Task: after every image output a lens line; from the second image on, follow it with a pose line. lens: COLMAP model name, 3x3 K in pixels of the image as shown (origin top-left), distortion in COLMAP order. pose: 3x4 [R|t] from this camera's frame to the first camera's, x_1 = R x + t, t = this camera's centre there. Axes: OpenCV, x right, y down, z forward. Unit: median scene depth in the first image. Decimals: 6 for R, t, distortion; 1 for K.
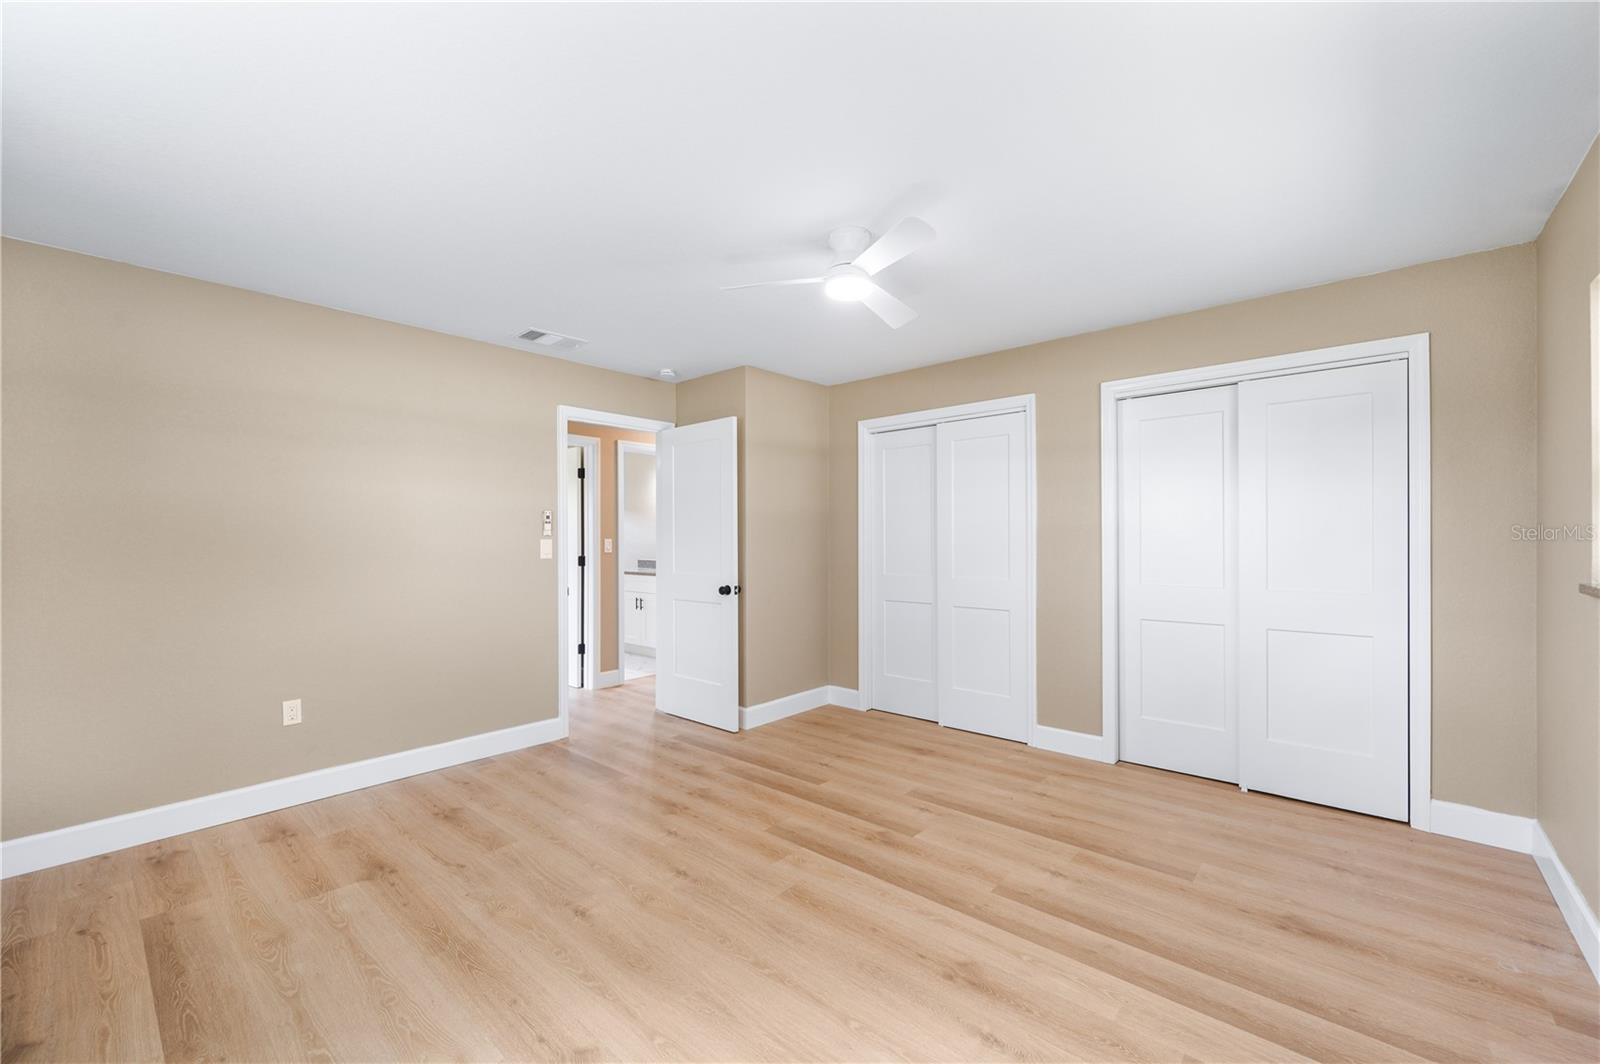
lens RADIAL K [[636.5, 0, 806.1], [0, 636.5, 537.1], [0, 0, 1]] dist [-0.000090, 0.000200]
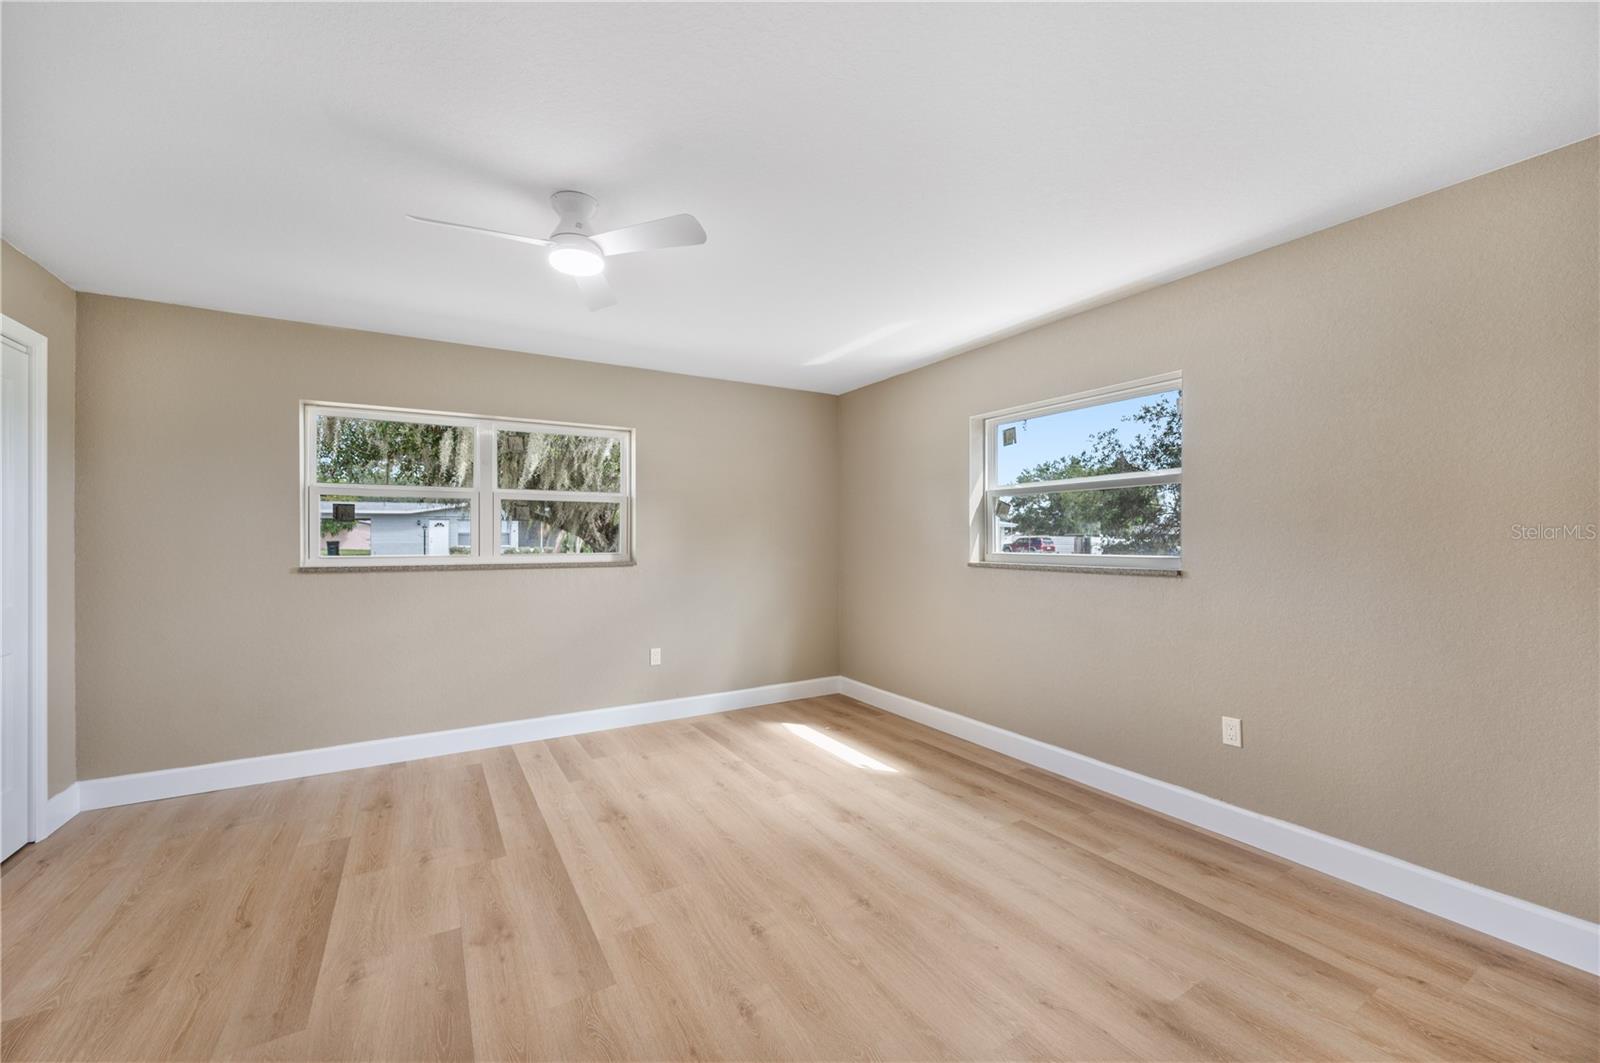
lens RADIAL K [[636.5, 0, 804.3], [0, 636.5, 534.6], [0, 0, 1]] dist [-0.000090, 0.000200]
pose [[-0.951158, 0.011537, 0.308489, -0.545056], [0.009356, 0.999920, -0.008549, 0.008681], [-0.308563, -0.005245, -0.951189, 1.862367]]
